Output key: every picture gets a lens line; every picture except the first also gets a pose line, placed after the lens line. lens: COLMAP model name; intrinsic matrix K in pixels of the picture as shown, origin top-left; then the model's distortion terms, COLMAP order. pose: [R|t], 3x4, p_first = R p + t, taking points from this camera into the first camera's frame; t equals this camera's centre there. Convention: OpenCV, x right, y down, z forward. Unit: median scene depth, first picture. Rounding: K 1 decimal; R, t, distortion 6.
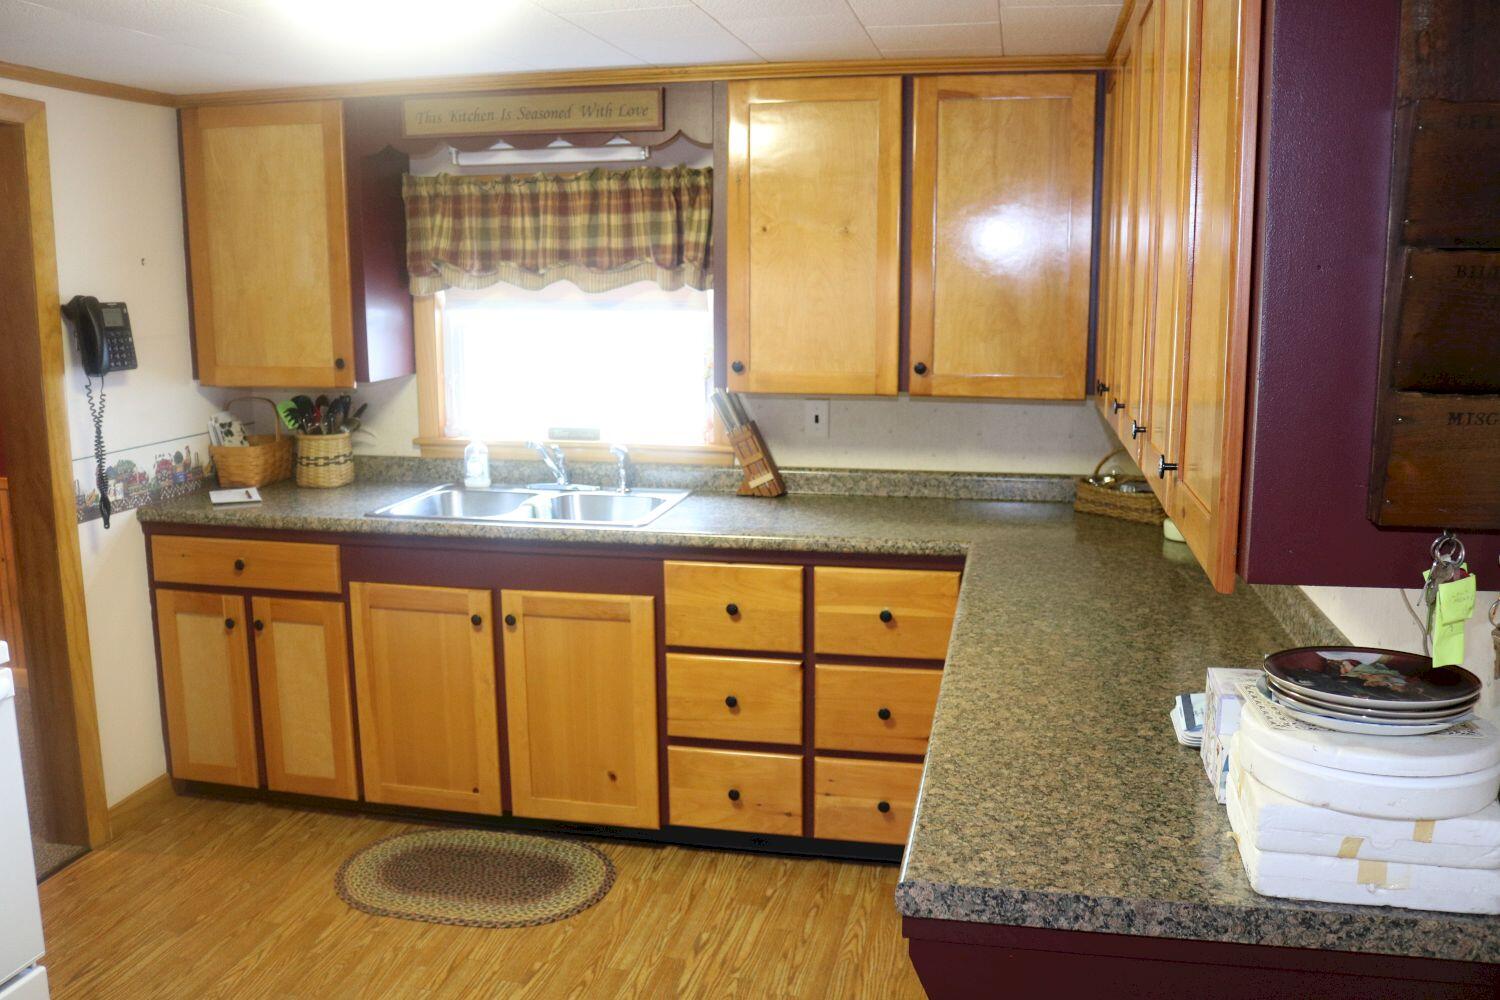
lens RADIAL K [[1251.0, 0, 758.3], [0, 1251.0, 503.8], [0, 0, 1]] dist [-0.150836, 0.113802]
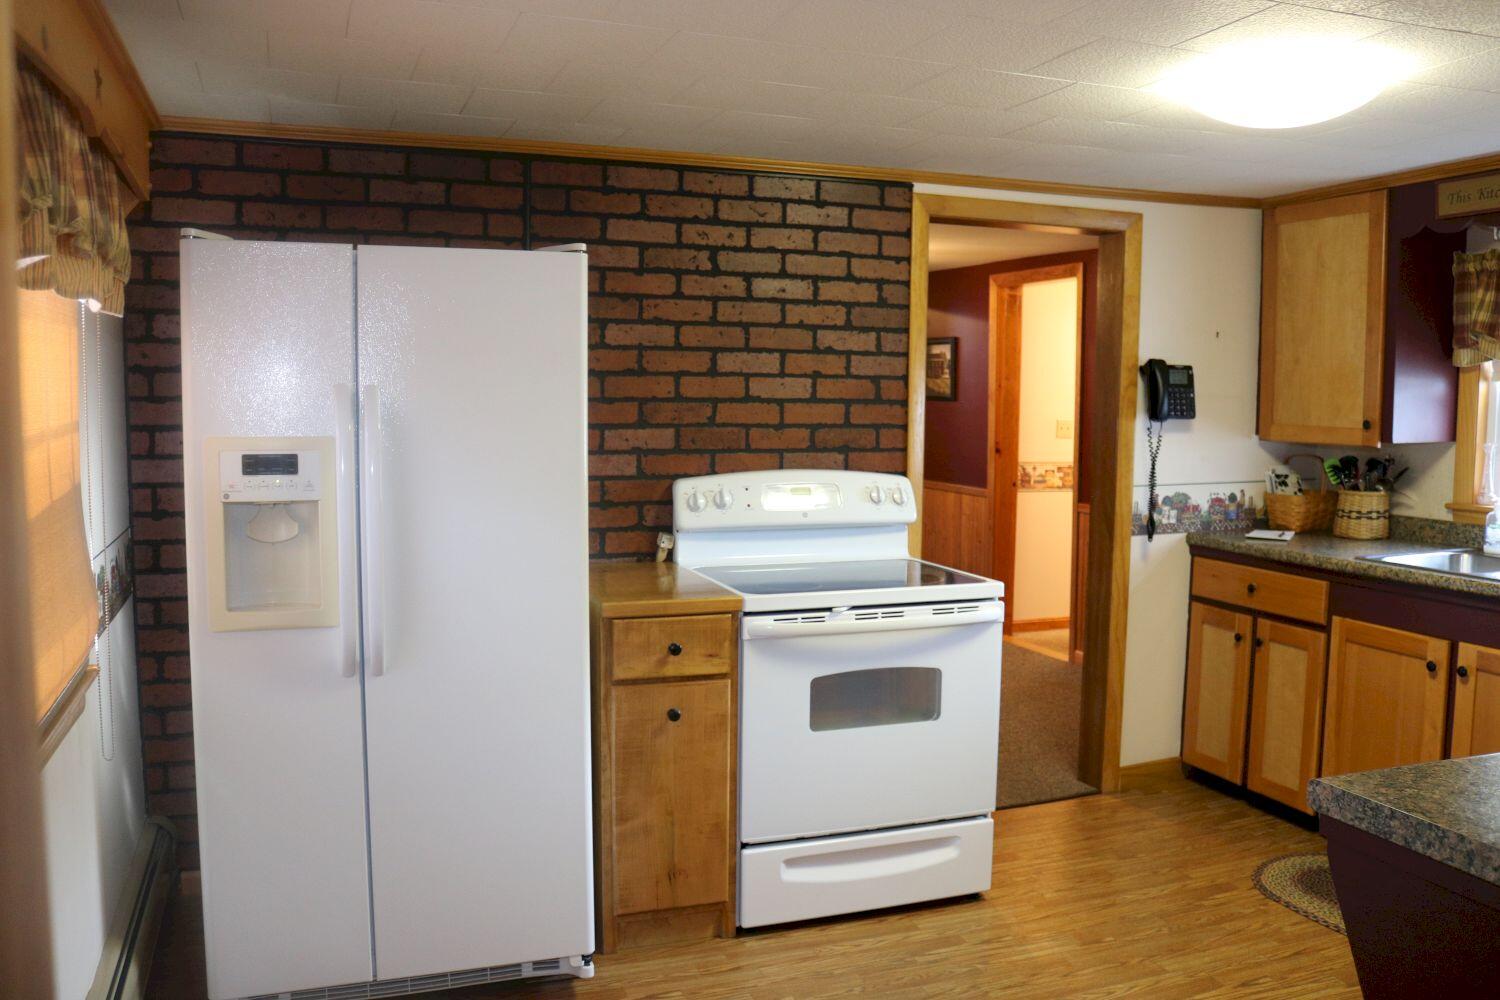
lens RADIAL K [[1251.0, 0, 737.6], [0, 1251.0, 493.4], [0, 0, 1]] dist [-0.150836, 0.113802]
pose [[0.532621, 0.073106, -0.843191, 0.291558], [-0.152646, 0.988223, -0.010742, 0.046890], [0.832475, 0.134431, 0.537507, -0.053002]]
